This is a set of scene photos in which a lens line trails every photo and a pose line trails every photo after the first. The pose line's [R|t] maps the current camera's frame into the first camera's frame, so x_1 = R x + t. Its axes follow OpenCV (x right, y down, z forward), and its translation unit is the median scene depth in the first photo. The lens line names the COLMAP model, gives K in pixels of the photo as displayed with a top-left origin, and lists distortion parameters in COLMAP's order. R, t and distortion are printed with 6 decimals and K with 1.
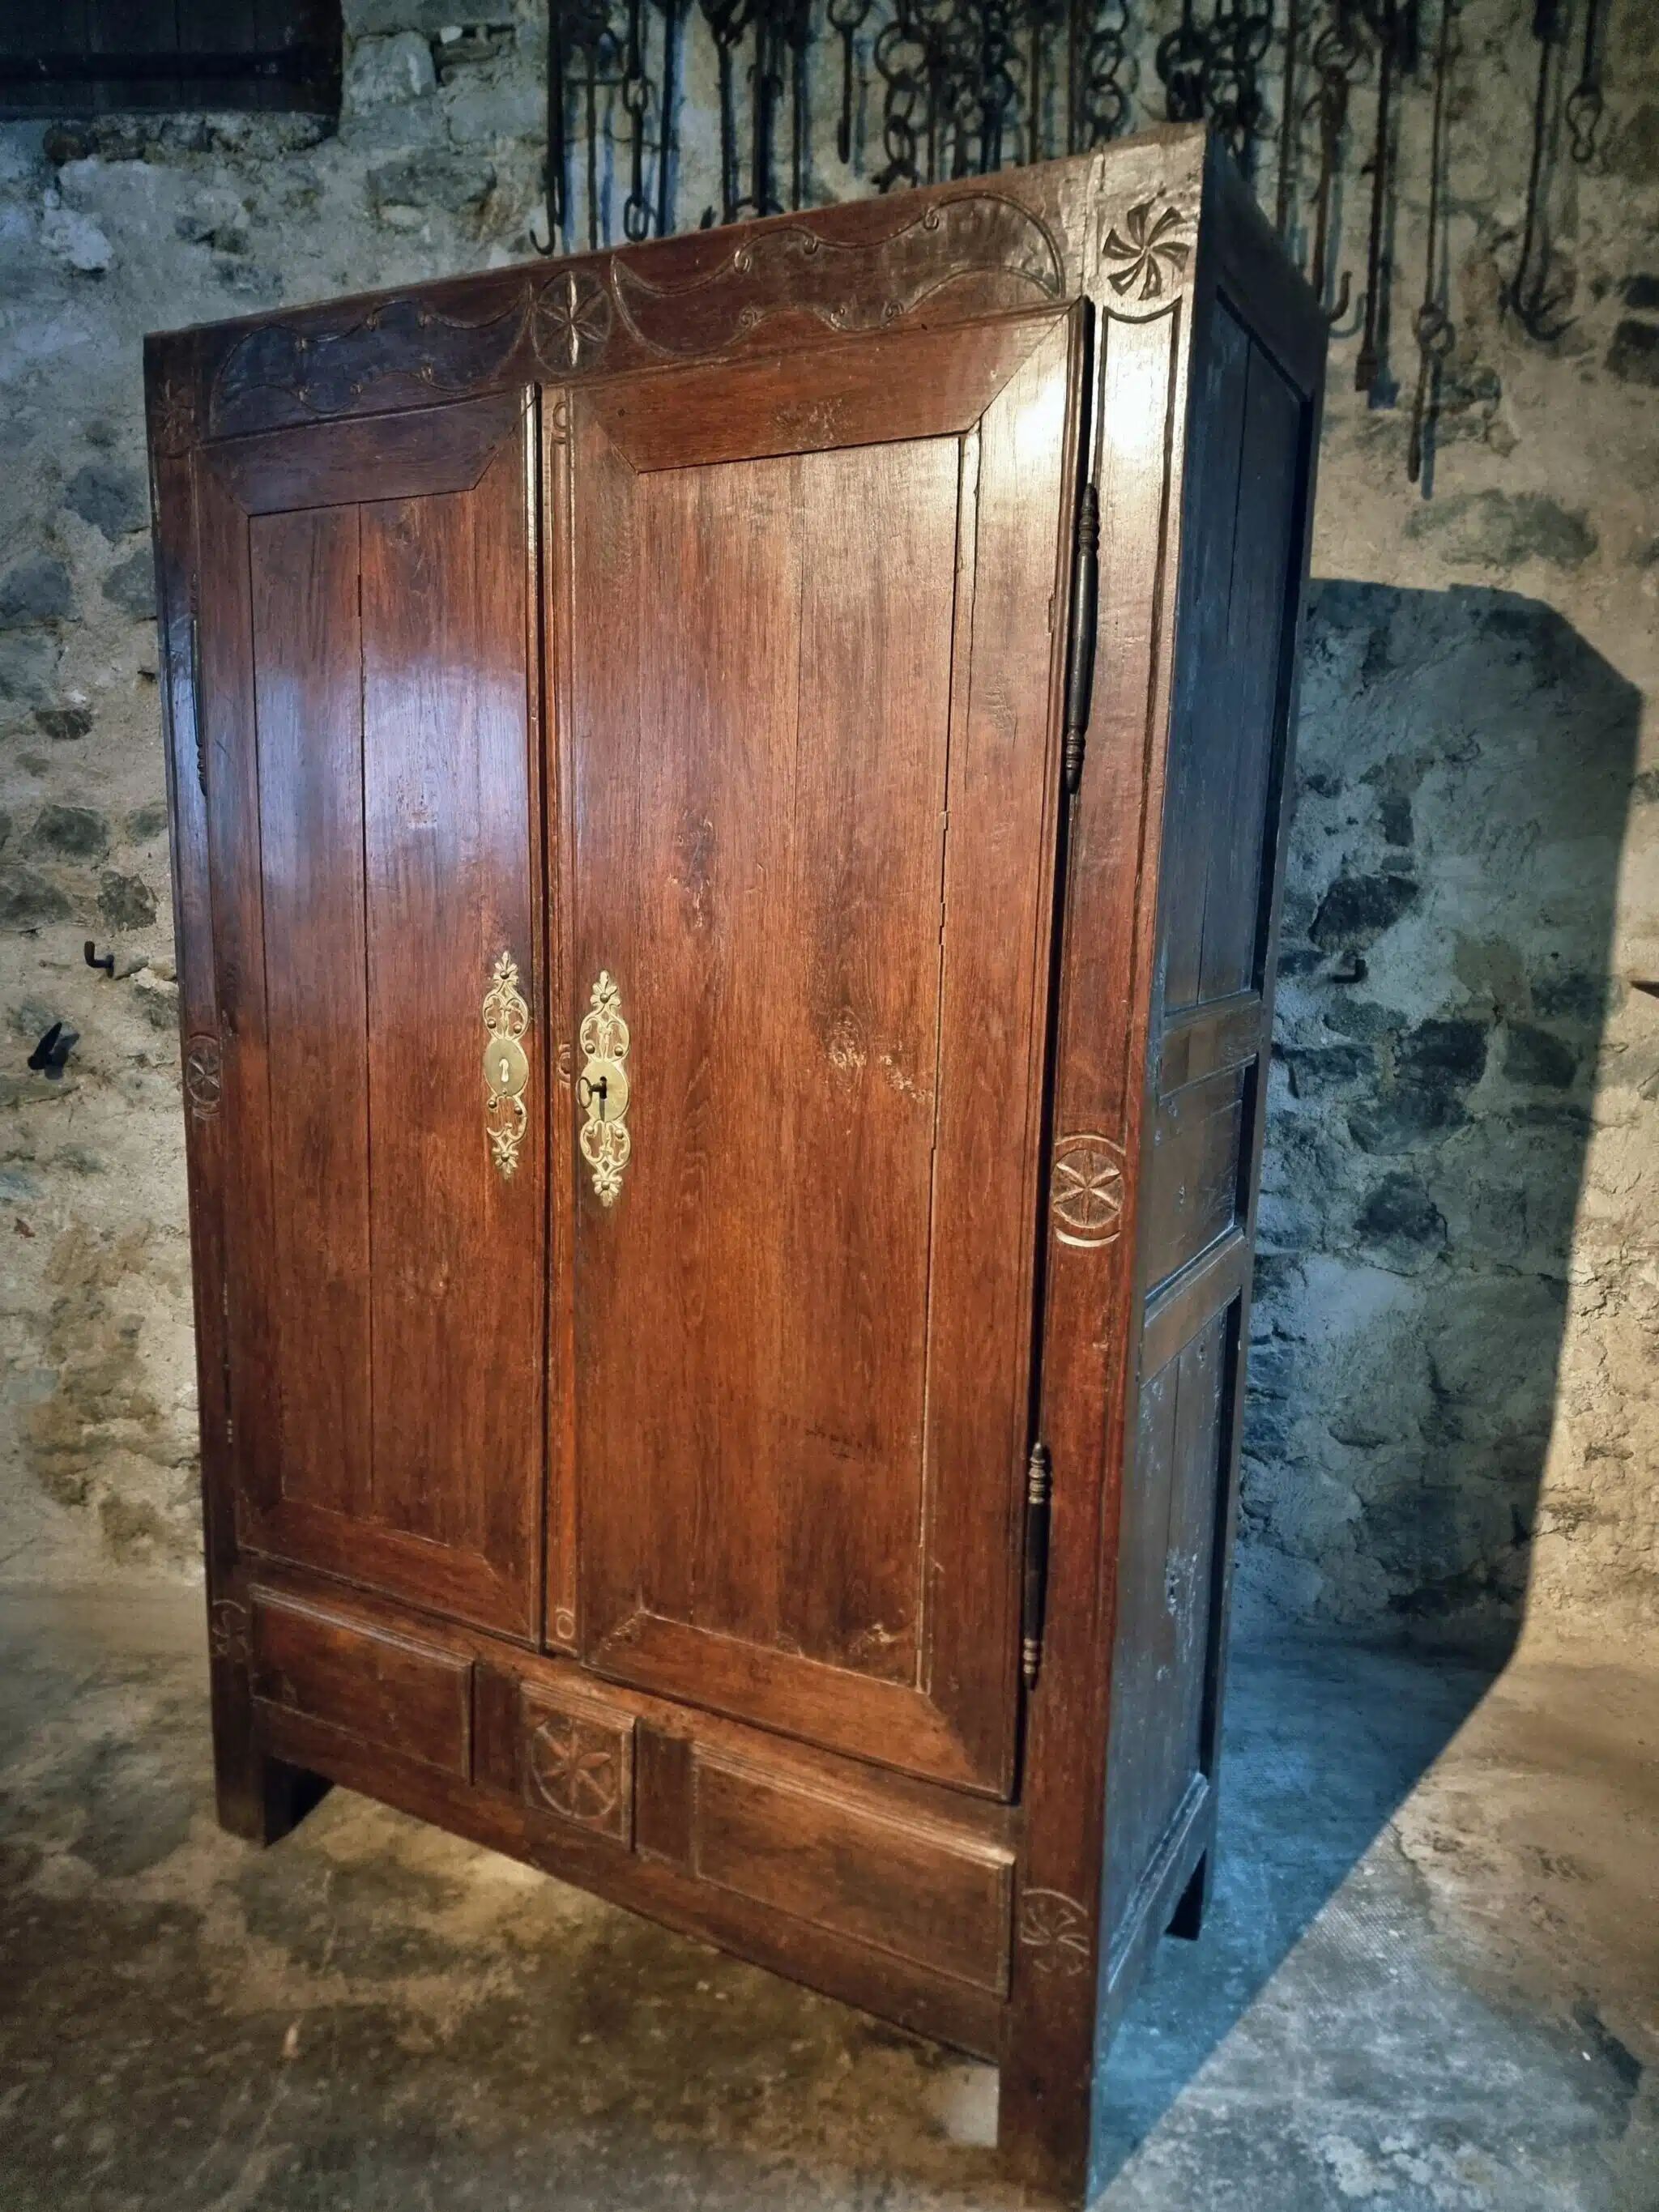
lens RADIAL K [[1523.2, 0, 809.6], [0, 1523.2, 1114.5], [0, 0, 1]] dist [0.062044, -0.041530]
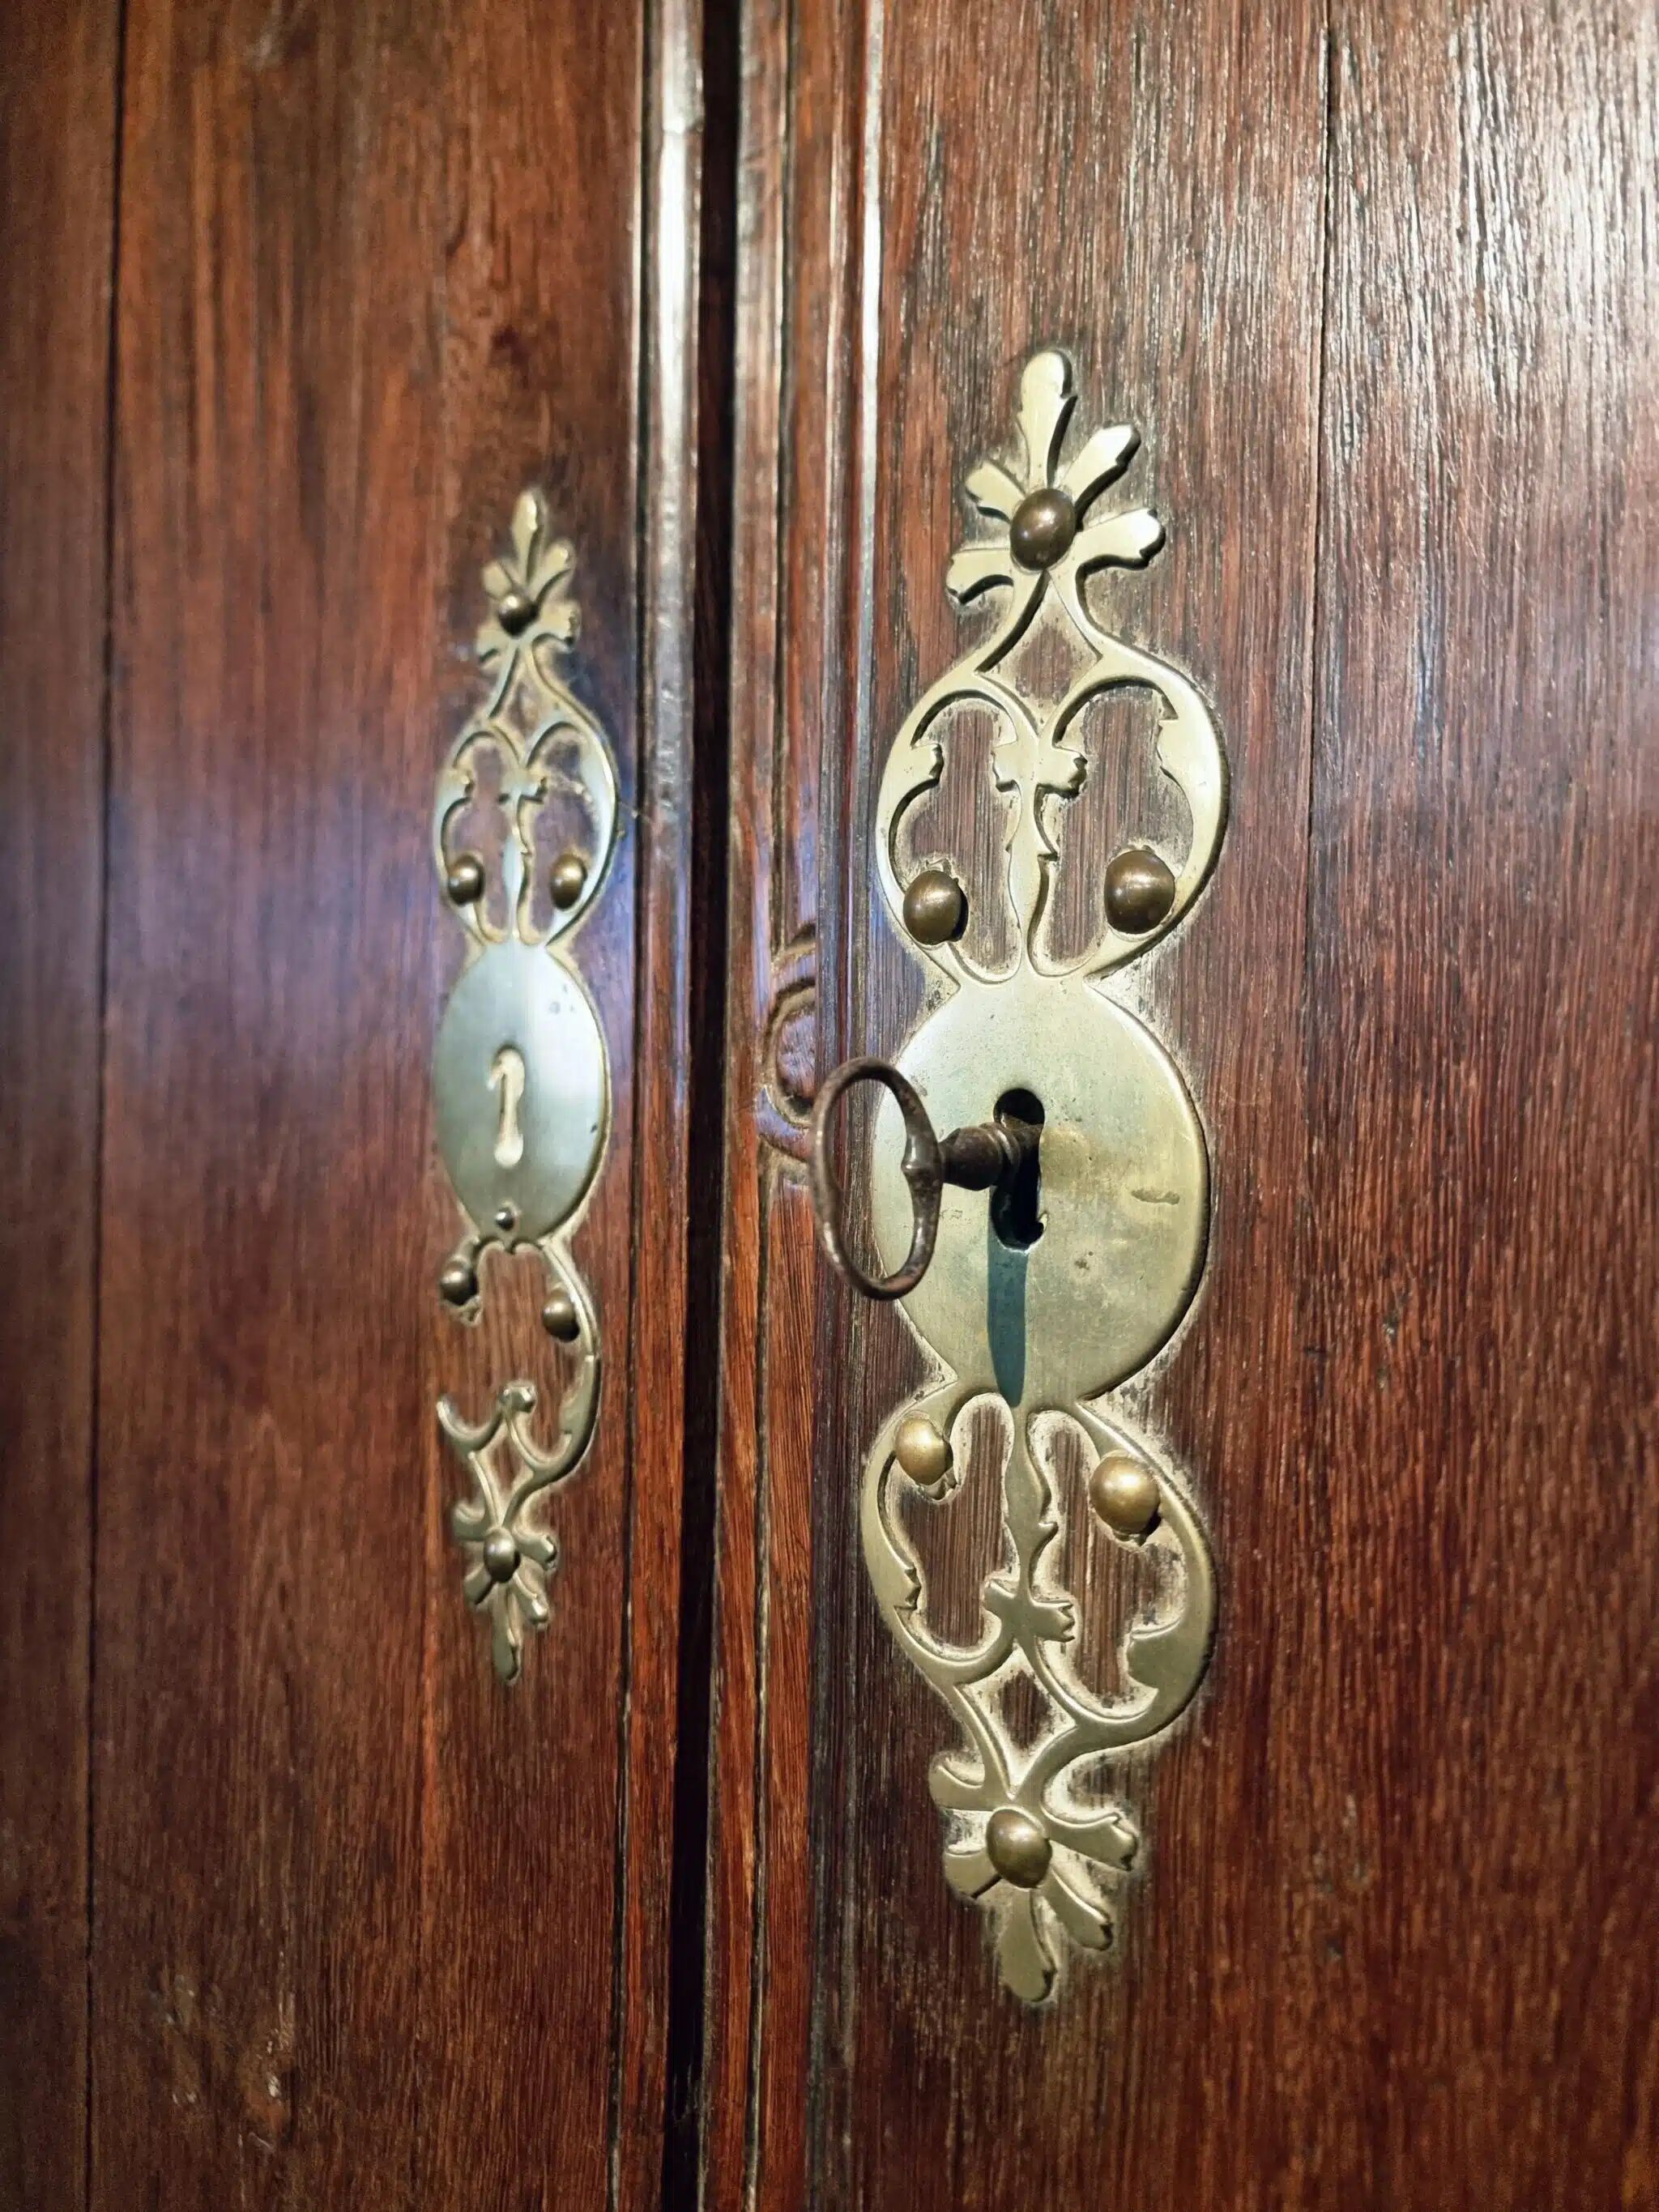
lens RADIAL K [[1618.6, 0, 822.1], [0, 1618.6, 1115.0], [0, 0, 1]] dist [0.041388, -0.045146]
pose [[0.971858, 0.000970, -0.235566, -0.114964], [-0.034478, 0.989809, -0.138167, -0.000562], [0.233031, 0.142400, 0.961987, 0.831620]]
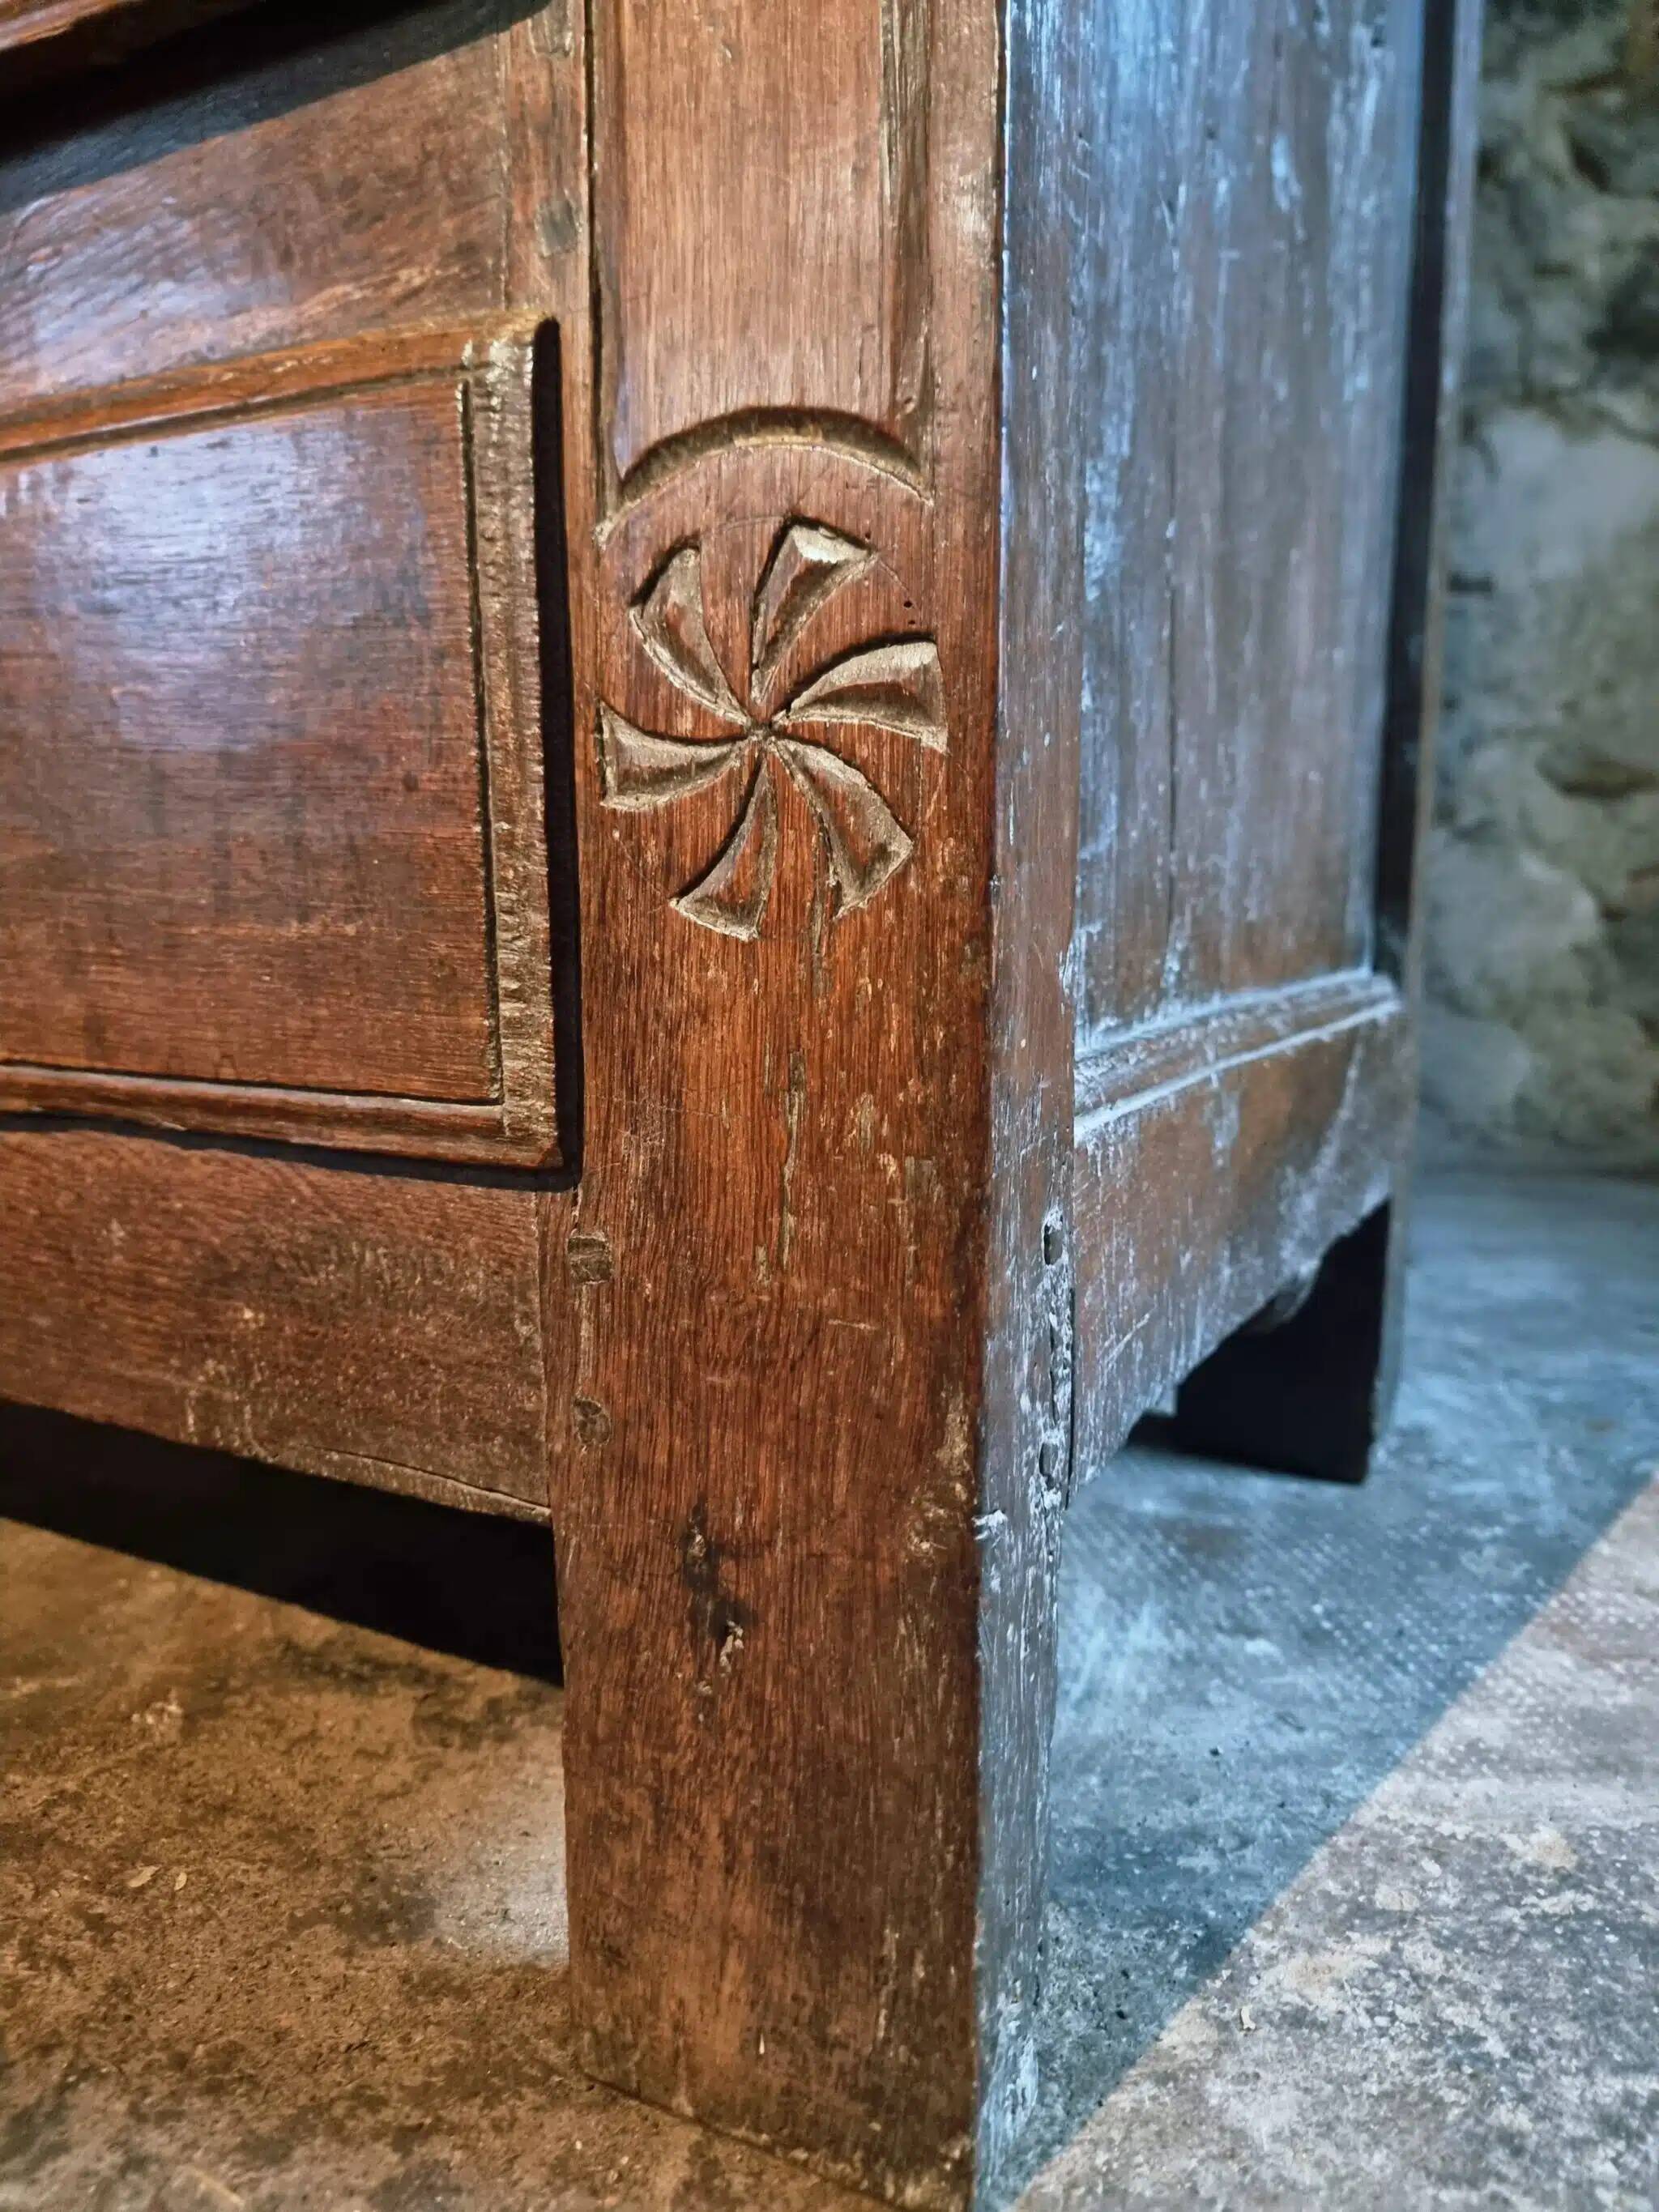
lens RADIAL K [[1580.2, 0, 819.9], [0, 1580.2, 1104.7], [0, 0, 1]] dist [0.043412, -0.053984]
pose [[0.999878, -0.015580, -0.001460, 0.154263], [0.015541, 0.999599, -0.023686, 0.546837], [0.001828, 0.023661, 0.999718, 0.765328]]
